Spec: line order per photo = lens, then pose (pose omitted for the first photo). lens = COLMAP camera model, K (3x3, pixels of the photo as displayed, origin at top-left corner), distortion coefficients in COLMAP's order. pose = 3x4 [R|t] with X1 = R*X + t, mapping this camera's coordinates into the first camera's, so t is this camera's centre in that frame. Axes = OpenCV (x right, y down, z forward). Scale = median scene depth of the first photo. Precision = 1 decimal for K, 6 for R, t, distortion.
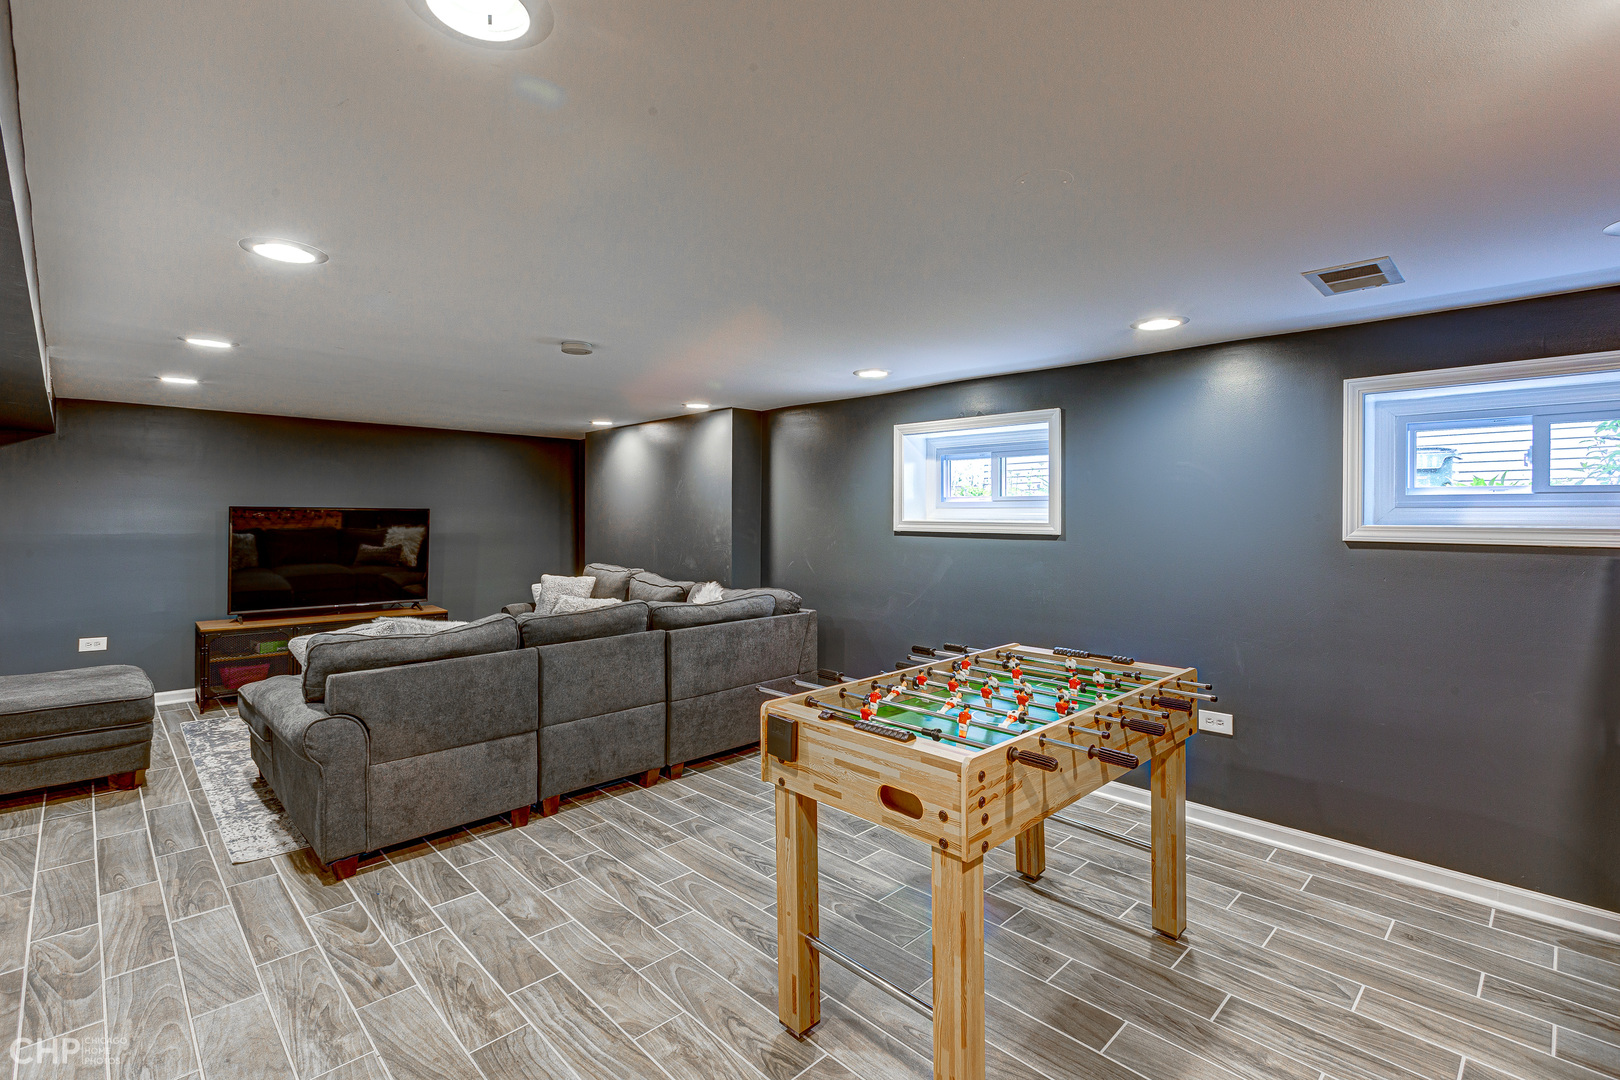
lens RADIAL K [[720.2, 0, 802.2], [0, 720.2, 527.0], [0, 0, 1]] dist [-0.009887, 0.007406]
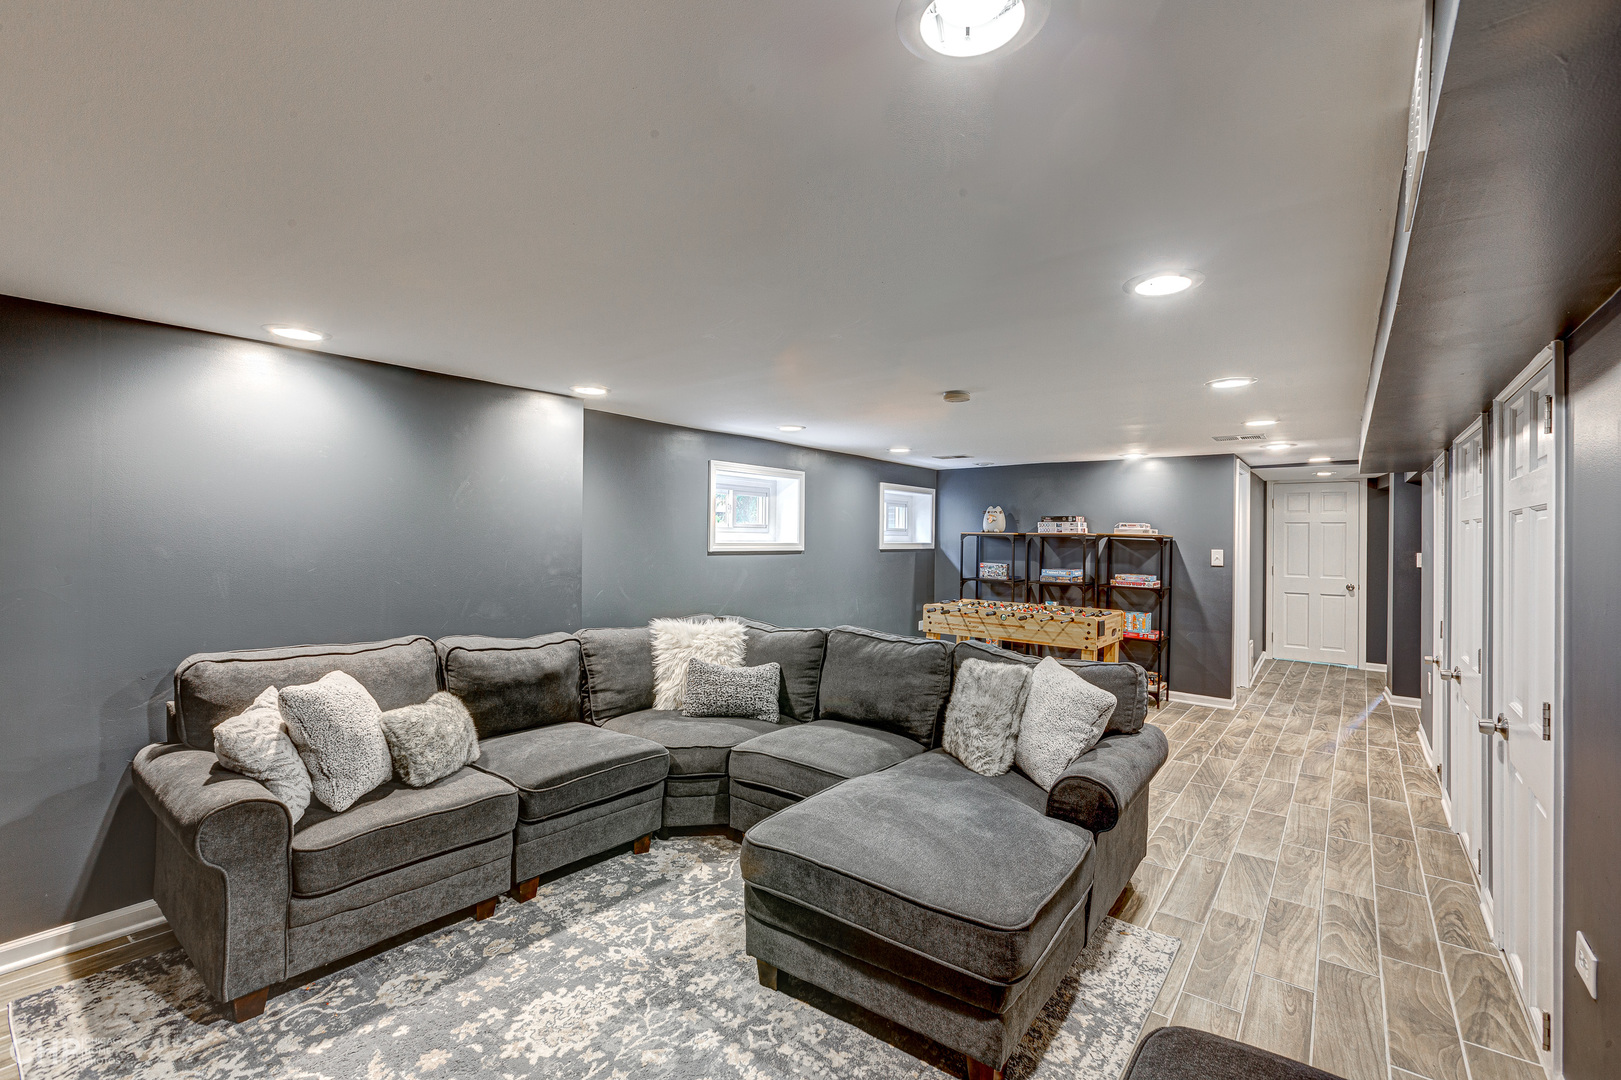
lens RADIAL K [[720.6, 0, 802.8], [0, 720.6, 538.5], [0, 0, 1]] dist [-0.009887, 0.007406]
pose [[-0.130337, -0.001472, 0.991469, -1.519227], [0.010112, 0.999945, 0.002814, -0.025630], [-0.991418, 0.010393, -0.130315, 1.487992]]
